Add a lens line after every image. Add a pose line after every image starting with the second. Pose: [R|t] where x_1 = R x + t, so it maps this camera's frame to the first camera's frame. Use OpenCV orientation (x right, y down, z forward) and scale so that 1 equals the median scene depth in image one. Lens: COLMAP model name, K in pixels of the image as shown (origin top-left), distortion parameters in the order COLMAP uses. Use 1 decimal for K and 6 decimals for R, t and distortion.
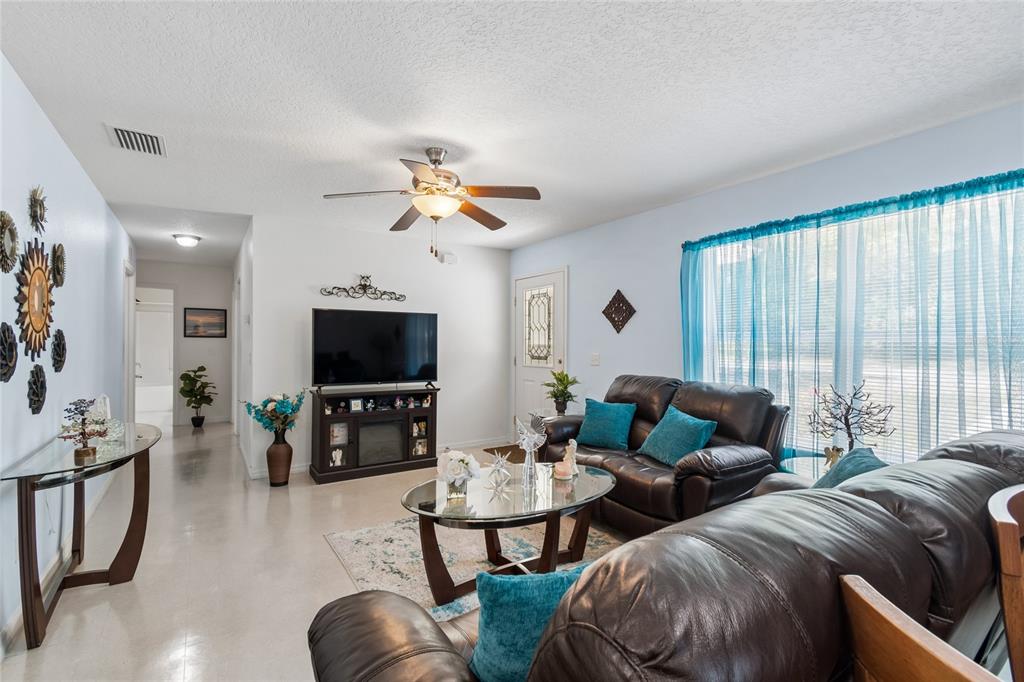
lens RADIAL K [[452.6, 0, 505.1], [0, 452.6, 338.7], [0, 0, 1]] dist [0.000628, 0.000231]
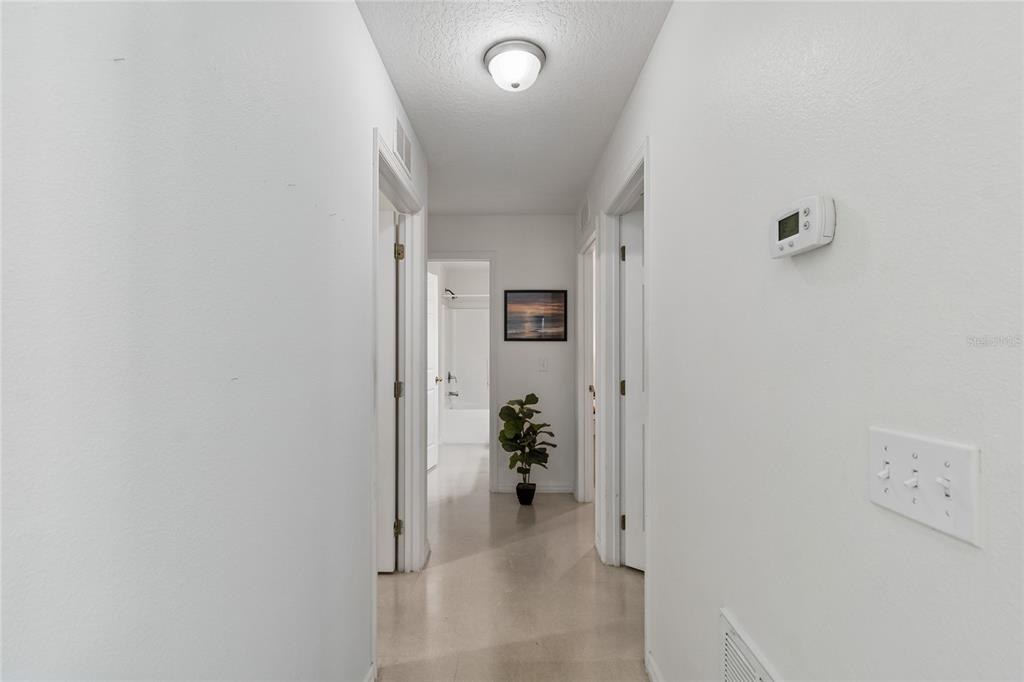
lens RADIAL K [[452.6, 0, 505.1], [0, 452.6, 338.7], [0, 0, 1]] dist [0.000628, 0.000231]
pose [[0.827270, -0.000364, -0.561804, -0.385914], [0.000858, 0.999999, 0.000615, -0.006269], [0.561804, -0.000991, 0.827270, 0.525258]]
